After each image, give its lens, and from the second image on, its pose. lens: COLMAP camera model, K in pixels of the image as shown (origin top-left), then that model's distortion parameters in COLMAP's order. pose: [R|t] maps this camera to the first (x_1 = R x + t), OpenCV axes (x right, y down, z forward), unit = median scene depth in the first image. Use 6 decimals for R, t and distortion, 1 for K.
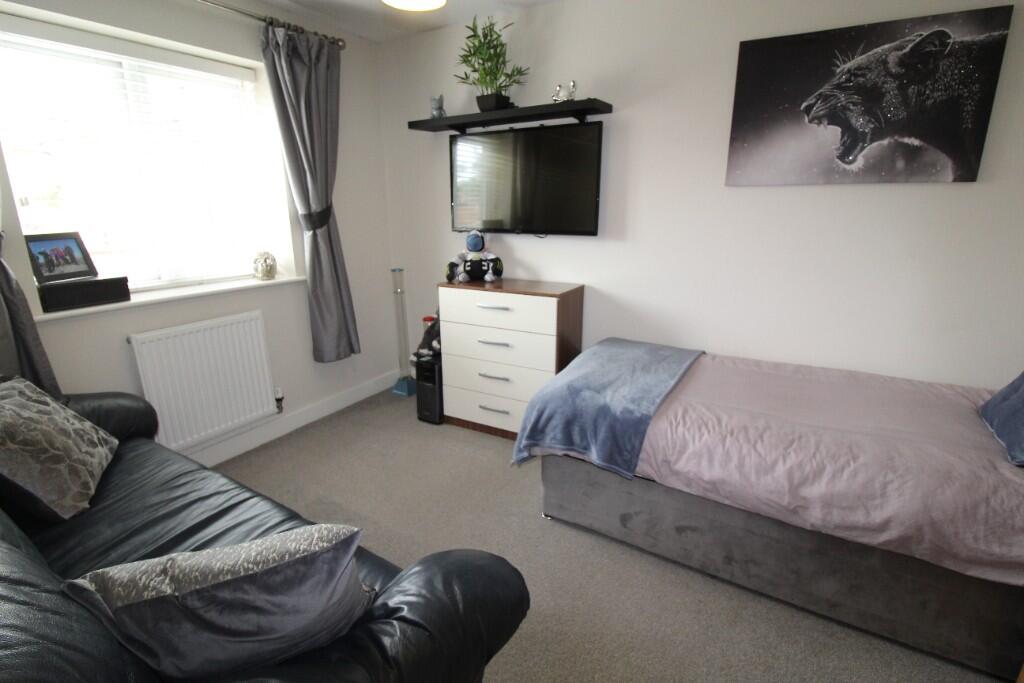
lens RADIAL K [[477.6, 0, 512.0], [0, 477.6, 339.9], [0, 0, 1]] dist [-0.004998, -0.005828]
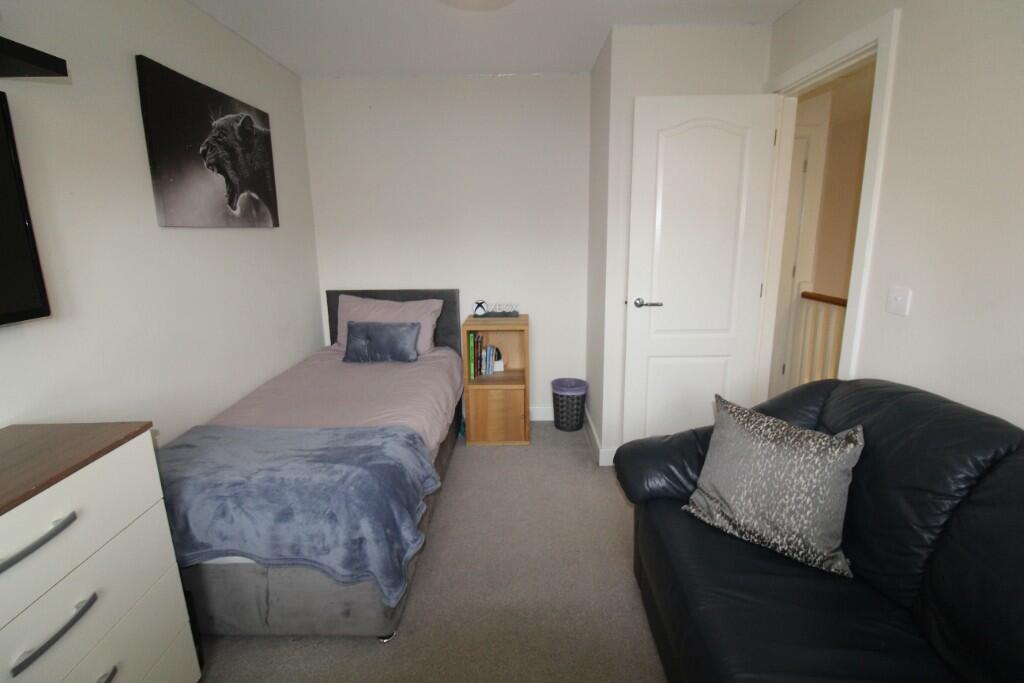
lens RADIAL K [[477.6, 0, 512.5], [0, 477.6, 338.3], [0, 0, 1]] dist [-0.004998, -0.005828]
pose [[-0.500634, -0.181108, 0.846502, -0.656952], [0.251040, 0.905473, 0.342194, -0.318918], [-0.828459, 0.383820, -0.407845, 1.043434]]
